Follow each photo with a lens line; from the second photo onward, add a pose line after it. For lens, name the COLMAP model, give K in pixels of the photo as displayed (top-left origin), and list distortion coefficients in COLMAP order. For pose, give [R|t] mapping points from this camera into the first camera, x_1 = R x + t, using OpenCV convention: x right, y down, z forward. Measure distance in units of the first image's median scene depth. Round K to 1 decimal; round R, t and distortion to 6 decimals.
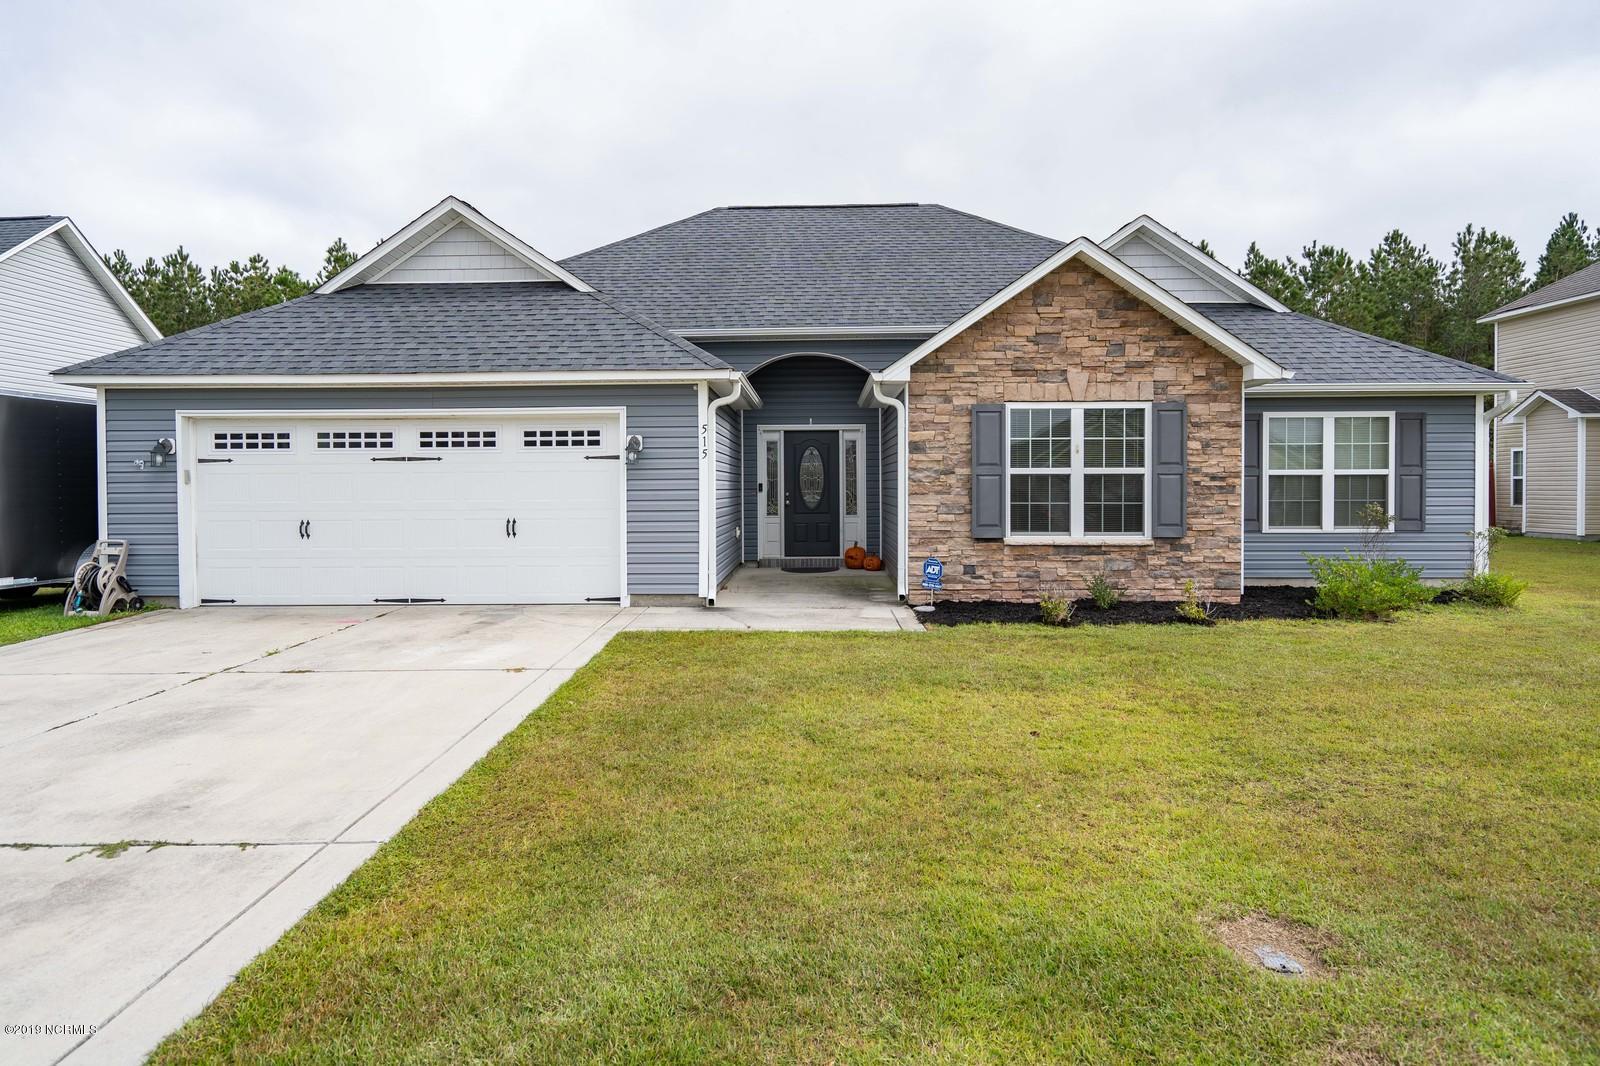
lens RADIAL K [[897.1, 0, 800.9], [0, 897.1, 508.2], [0, 0, 1]] dist [0.000284, -0.001048]
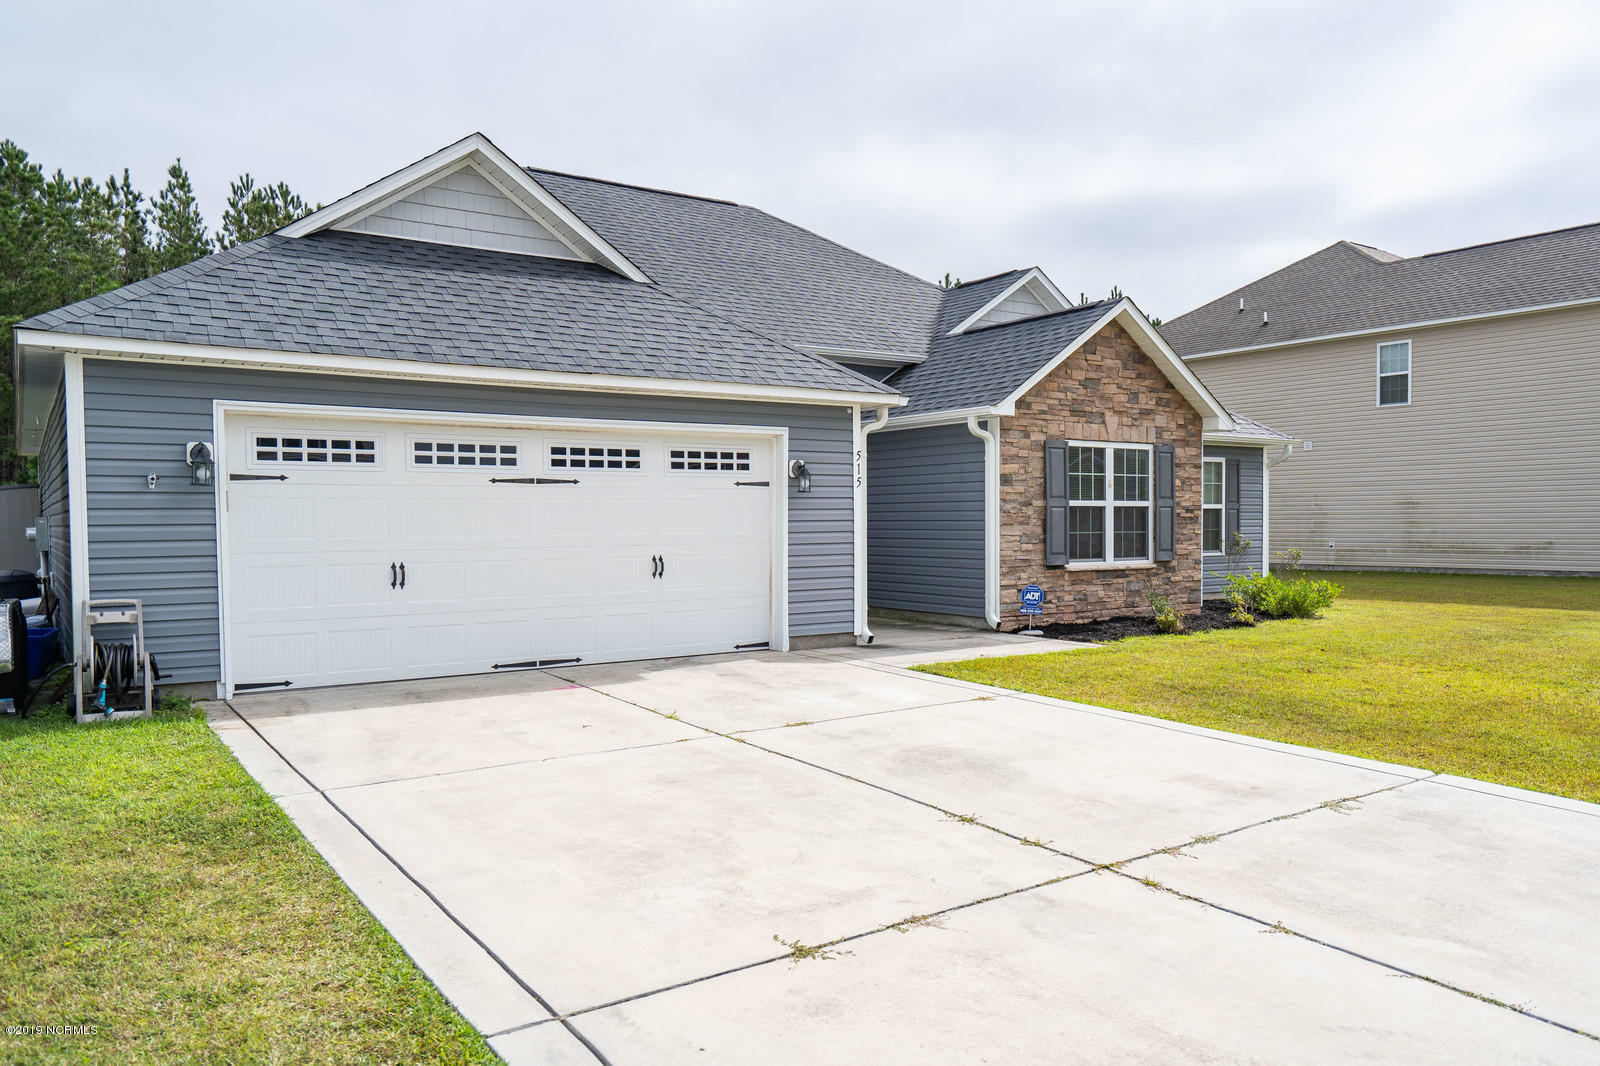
lens RADIAL K [[1158.9, 0, 804.5], [0, 1158.9, 557.3], [0, 0, 1]] dist [0.002900, -0.000634]
pose [[0.808565, -0.018971, 0.588101, -0.851359], [0.014812, 0.999820, 0.011888, 0.002732], [-0.588221, -0.000902, 0.808700, 0.052426]]
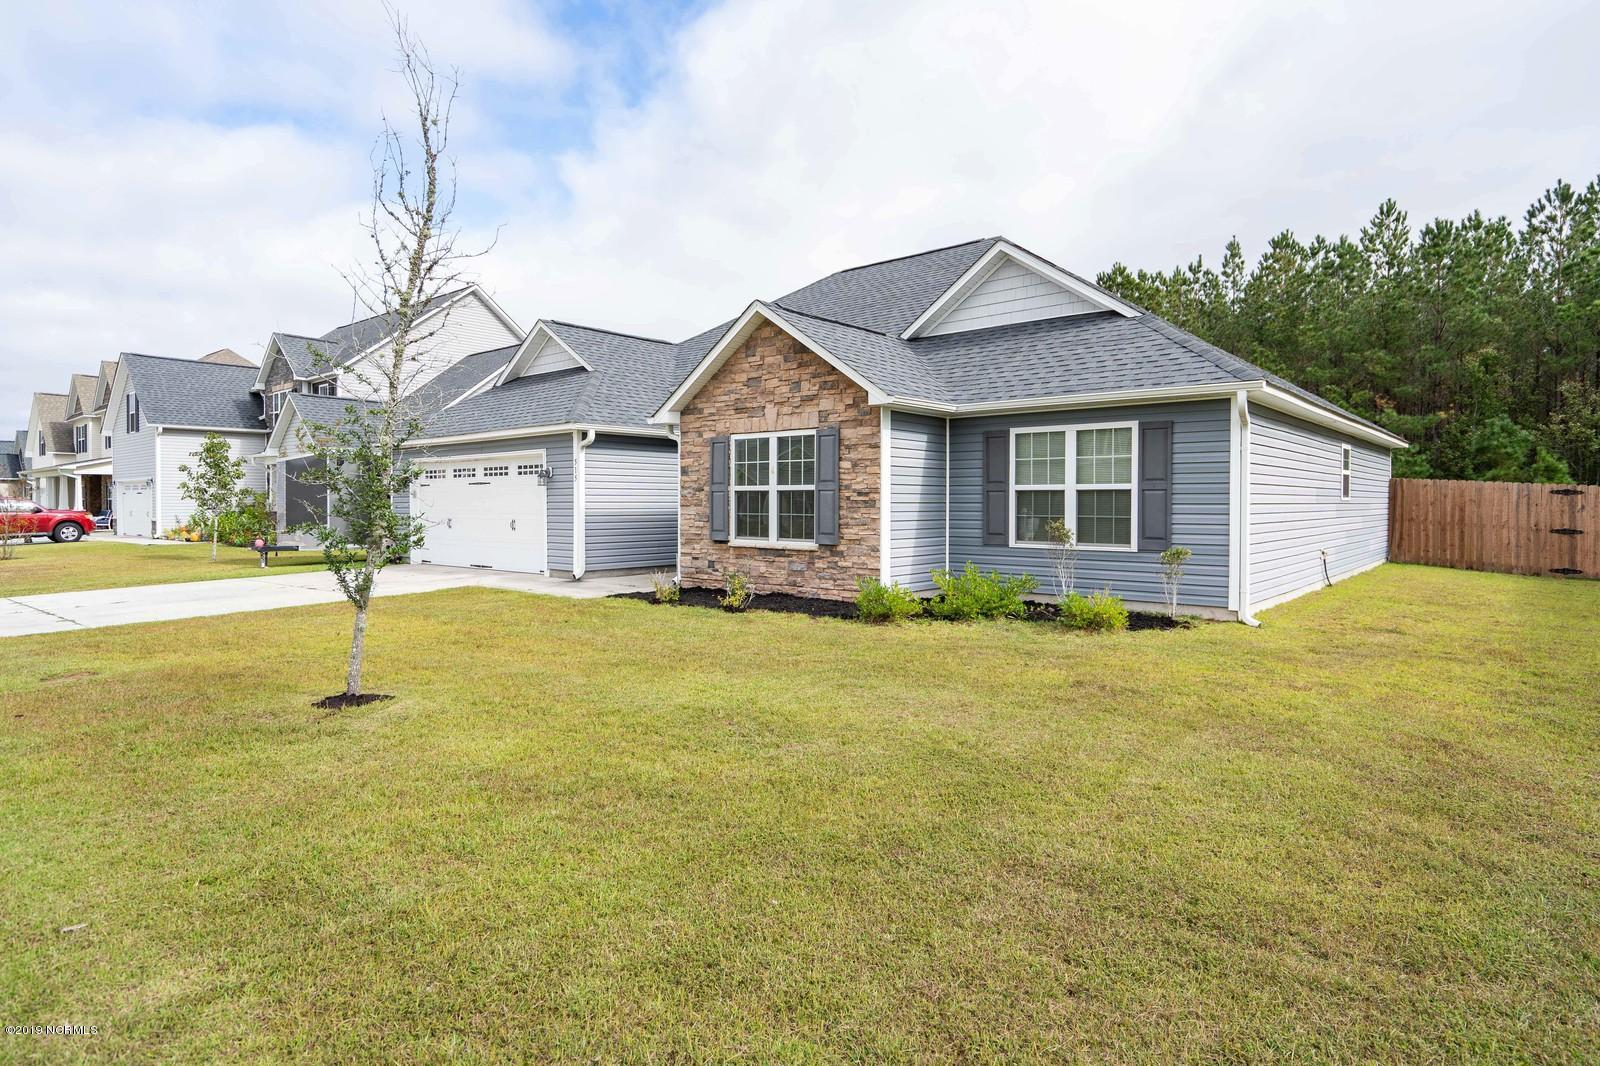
lens RADIAL K [[854.5, 0, 801.9], [0, 854.5, 522.2], [0, 0, 1]] dist [-0.000577, -0.000007]
pose [[0.783563, 0.018788, -0.621028, 1.063054], [-0.018722, 0.999803, 0.006625, -0.003113], [0.621030, 0.006436, 0.783760, 0.108903]]
